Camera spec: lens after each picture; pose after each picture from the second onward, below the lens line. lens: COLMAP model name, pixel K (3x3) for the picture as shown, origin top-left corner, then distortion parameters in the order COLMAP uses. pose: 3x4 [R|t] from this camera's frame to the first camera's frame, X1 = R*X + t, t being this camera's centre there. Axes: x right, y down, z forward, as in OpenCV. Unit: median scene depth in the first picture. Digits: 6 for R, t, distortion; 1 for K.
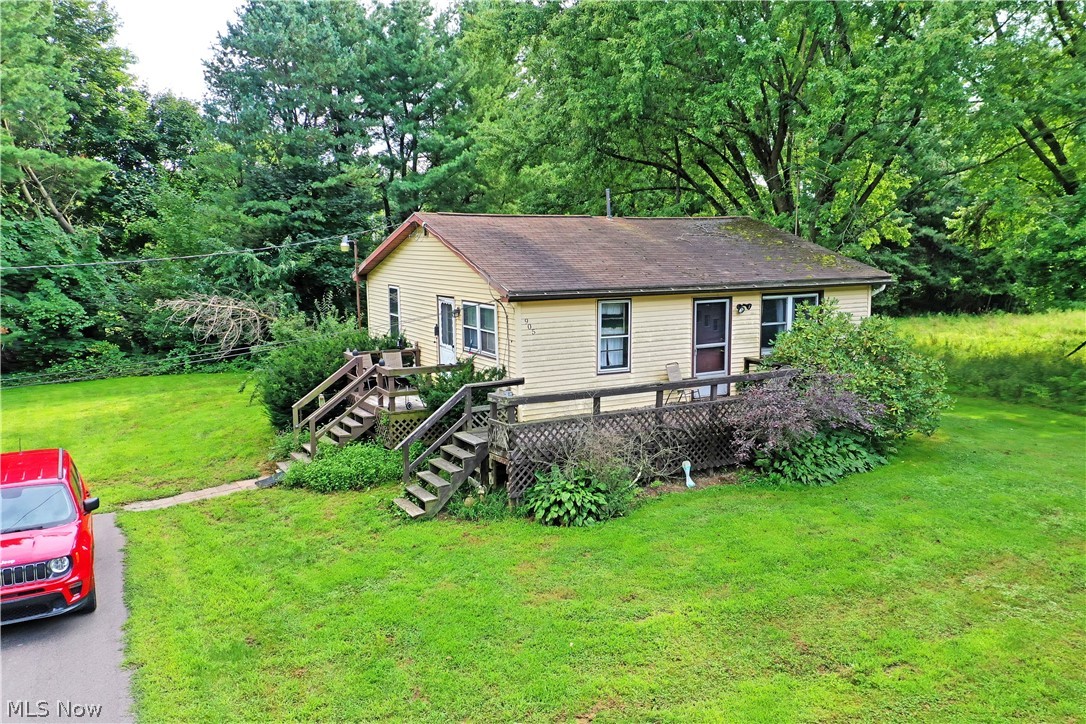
lens RADIAL K [[850.7, 0, 537.3], [0, 850.7, 360.9], [0, 0, 1]] dist [0.010392, 0.005995]
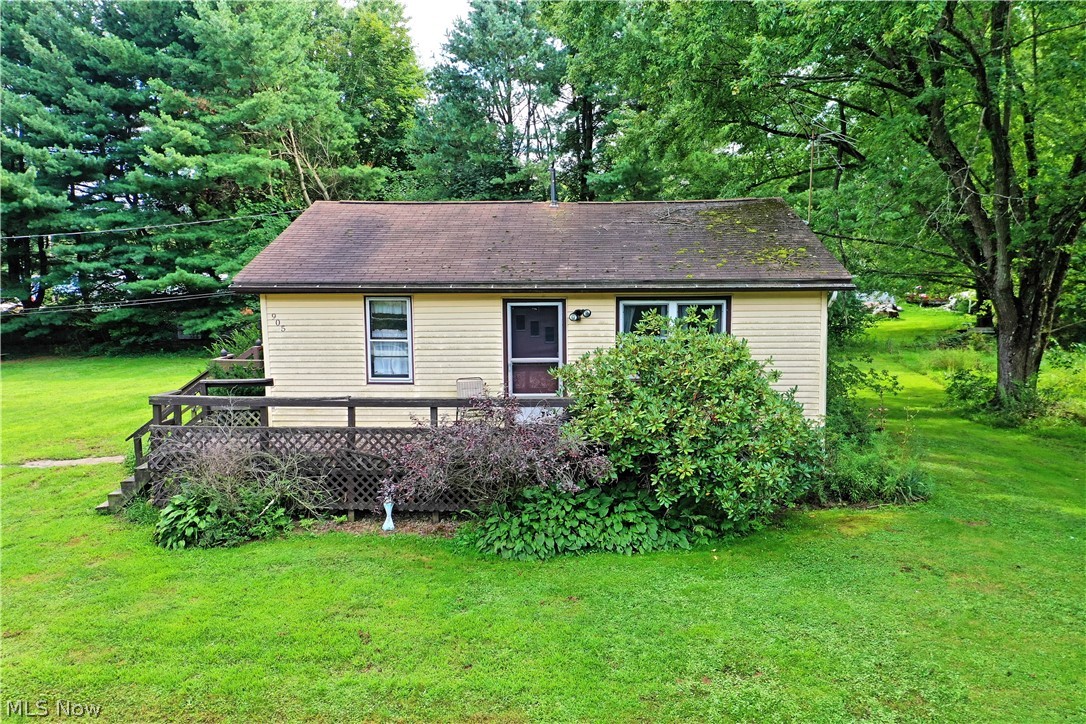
lens RADIAL K [[850.7, 0, 543.7], [0, 850.7, 356.1], [0, 0, 1]] dist [0.010392, 0.005995]
pose [[0.856562, 0.068725, -0.511447, 0.649718], [-0.072643, 0.997282, 0.012347, -0.034054], [0.510906, 0.026578, 0.859226, 0.345537]]
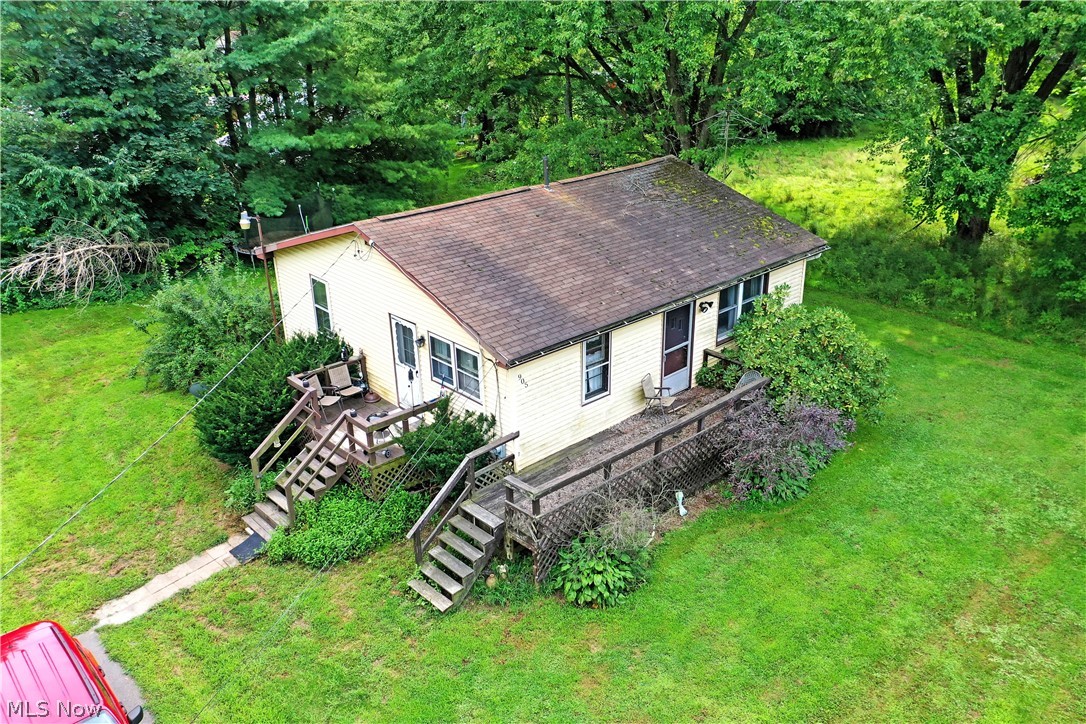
lens RADIAL K [[850.7, 0, 534.4], [0, 850.7, 357.8], [0, 0, 1]] dist [0.010392, 0.005995]
pose [[0.972050, -0.105945, 0.209509, -0.181282], [0.046477, 0.961567, 0.270608, -0.302663], [-0.230126, -0.253307, 0.939616, 0.096300]]
